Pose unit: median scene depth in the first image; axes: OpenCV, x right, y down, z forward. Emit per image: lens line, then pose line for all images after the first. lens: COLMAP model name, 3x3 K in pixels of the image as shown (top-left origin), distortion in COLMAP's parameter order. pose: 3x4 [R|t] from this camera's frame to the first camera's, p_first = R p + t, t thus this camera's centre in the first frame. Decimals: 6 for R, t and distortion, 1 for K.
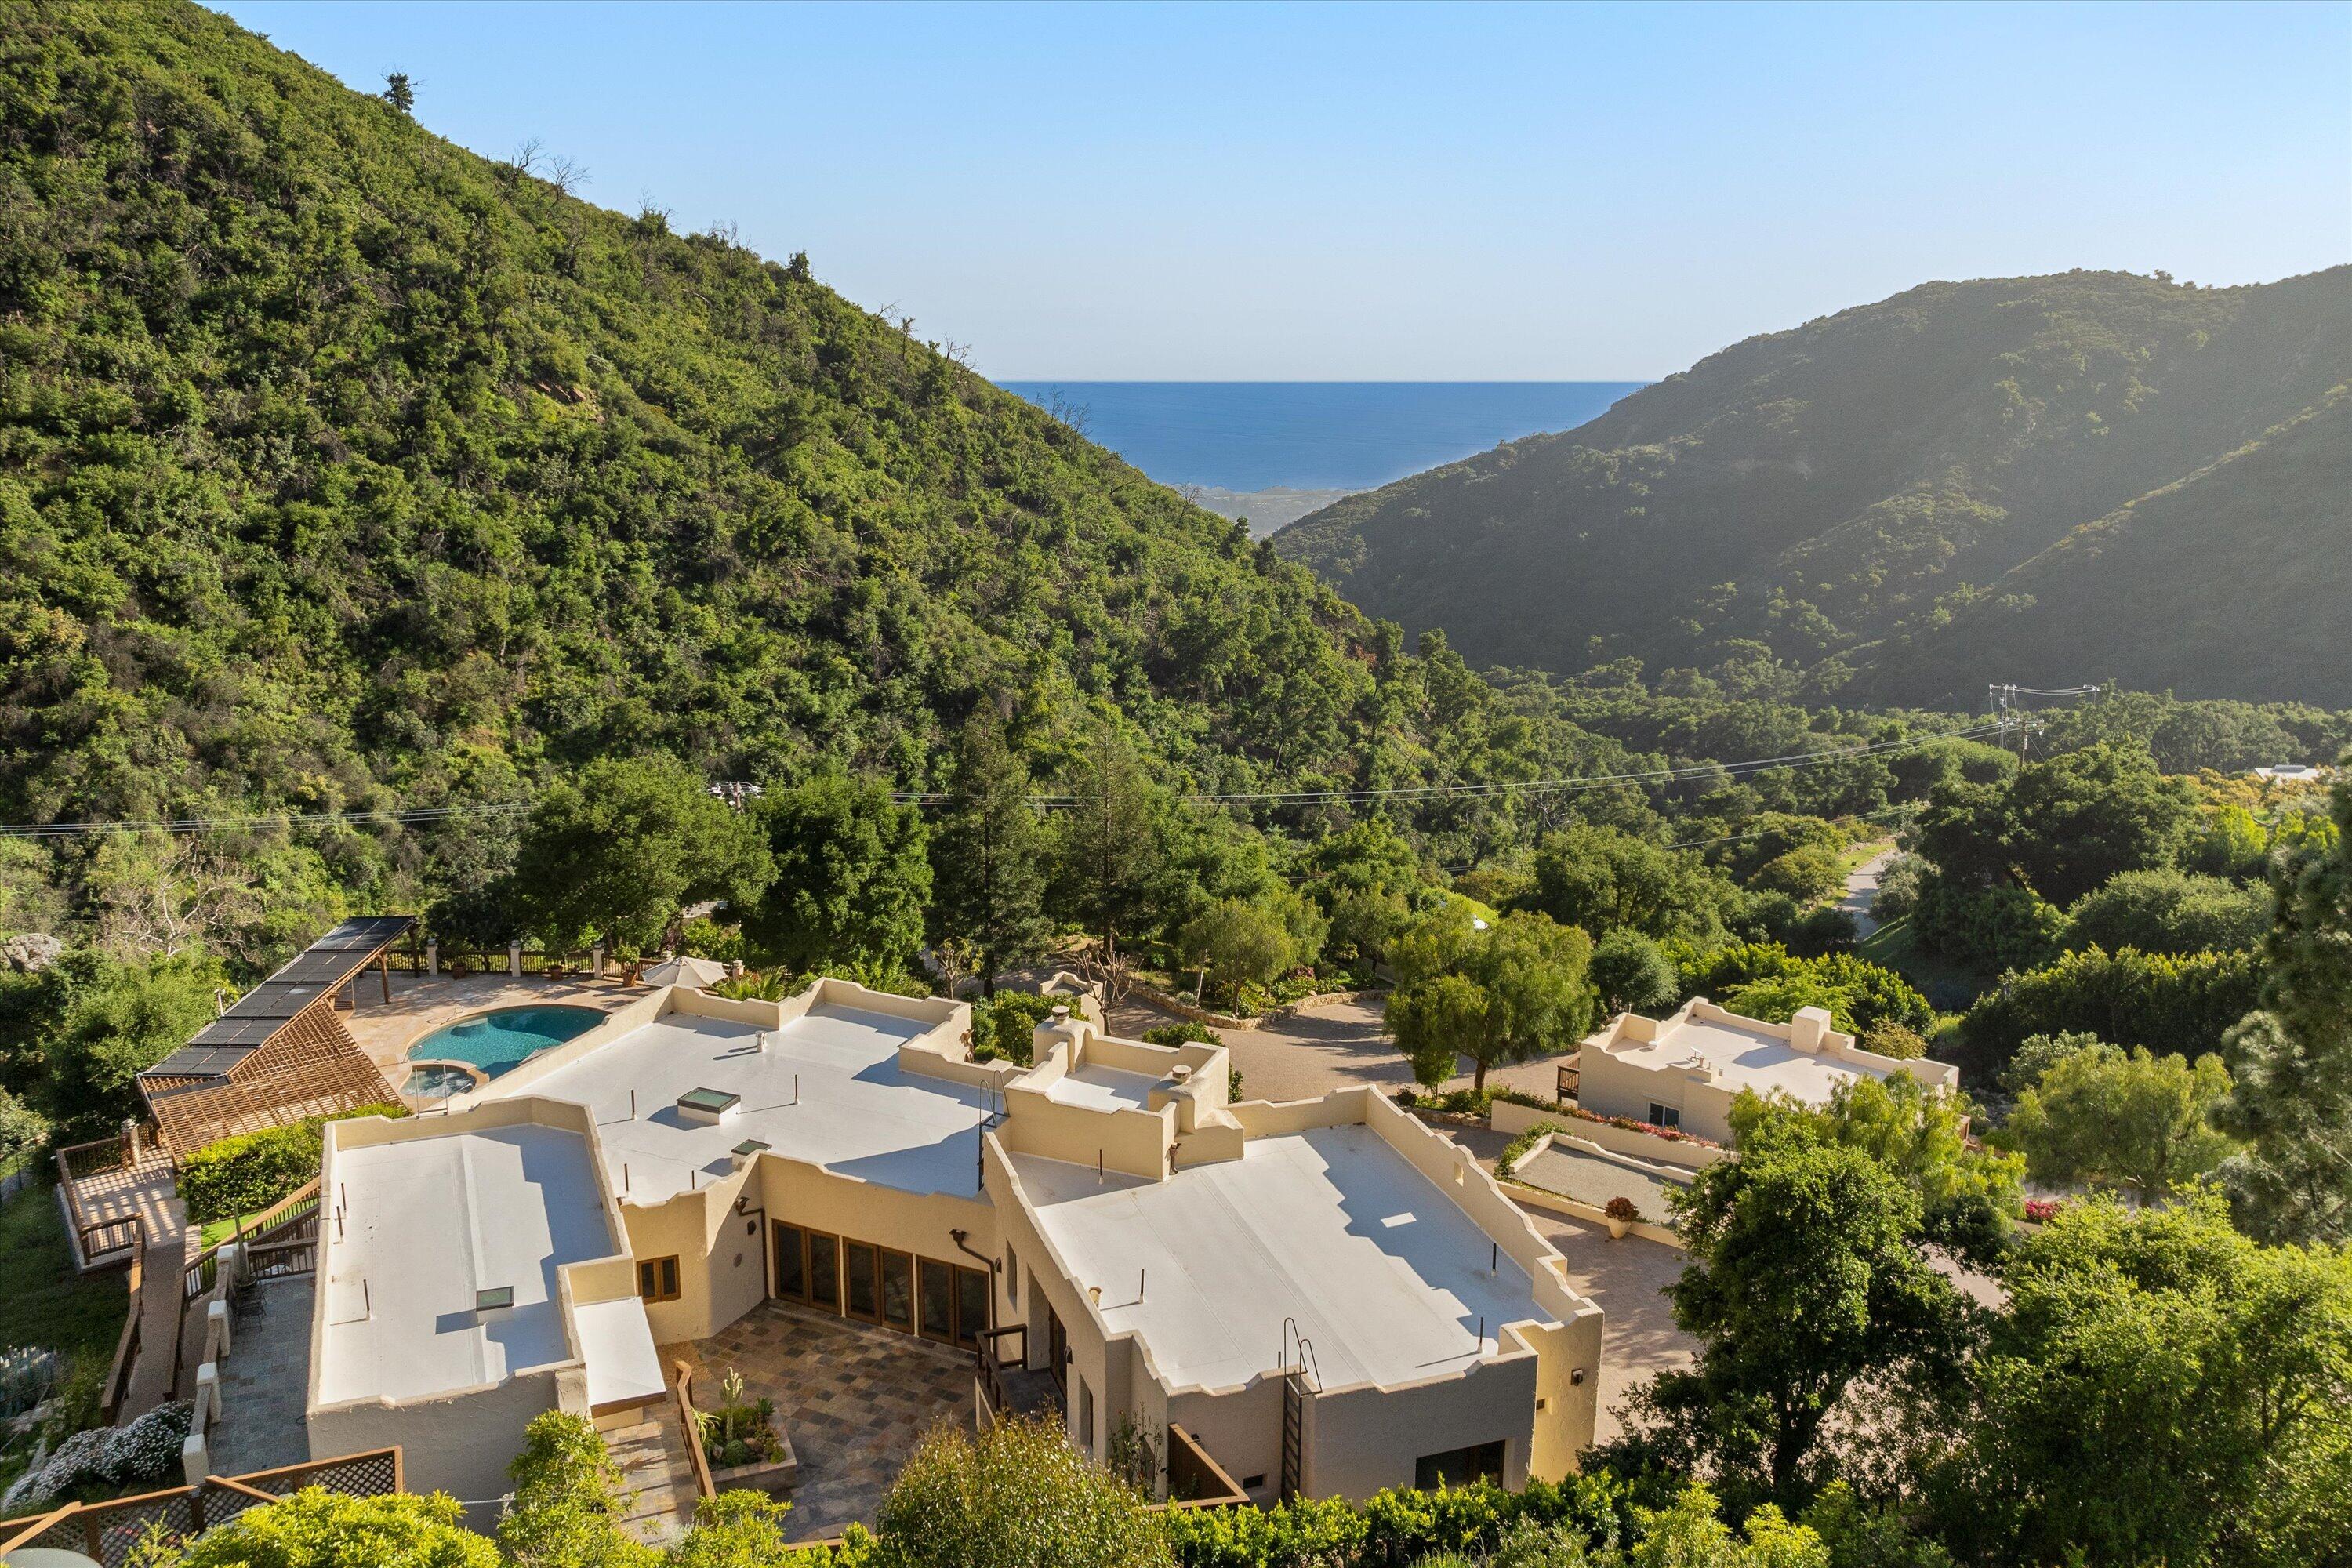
lens RADIAL K [[1861.4, 0, 1106.3], [0, 1861.4, 703.7], [0, 0, 1]] dist [-0.035851, -0.011020]
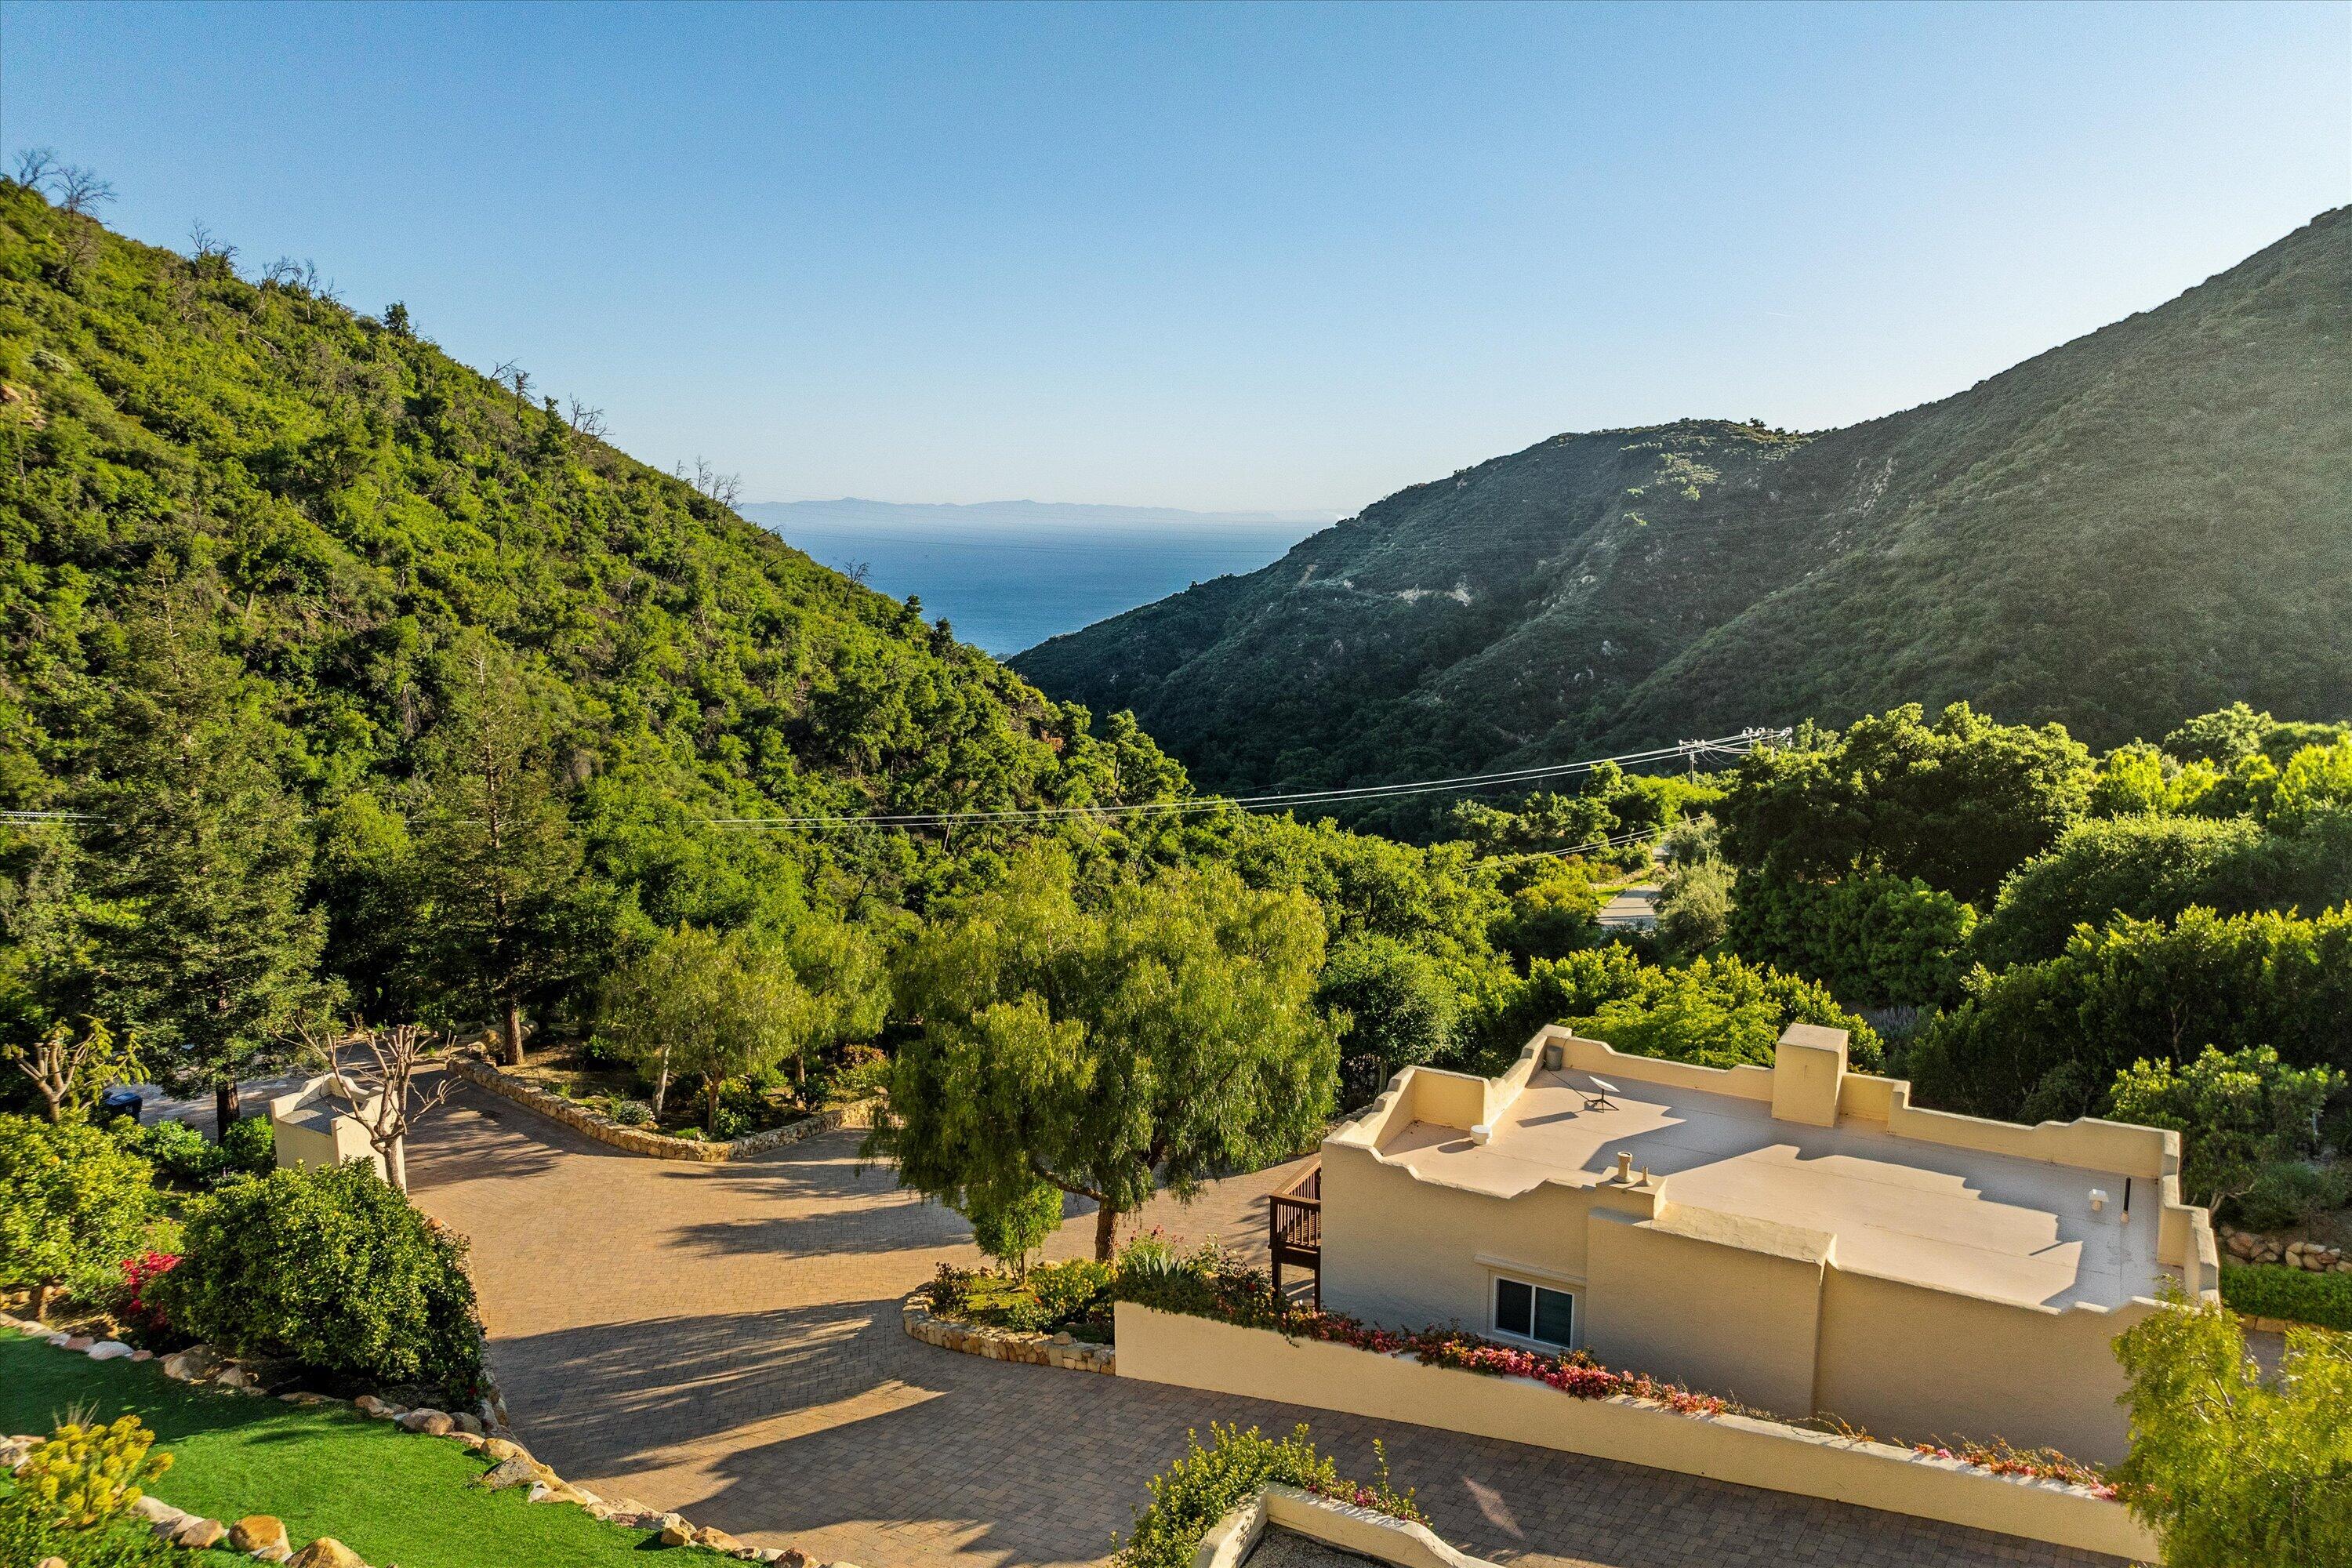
lens RADIAL K [[1661.3, 0, 1176.0], [0, 1661.3, 784.0], [0, 0, 1]] dist [-0.039847, 0.000619]
pose [[0.980999, -0.036854, 0.190479, 0.050626], [0.044518, 0.998356, -0.036112, 0.037072], [-0.188835, 0.043906, 0.981027, 0.206218]]
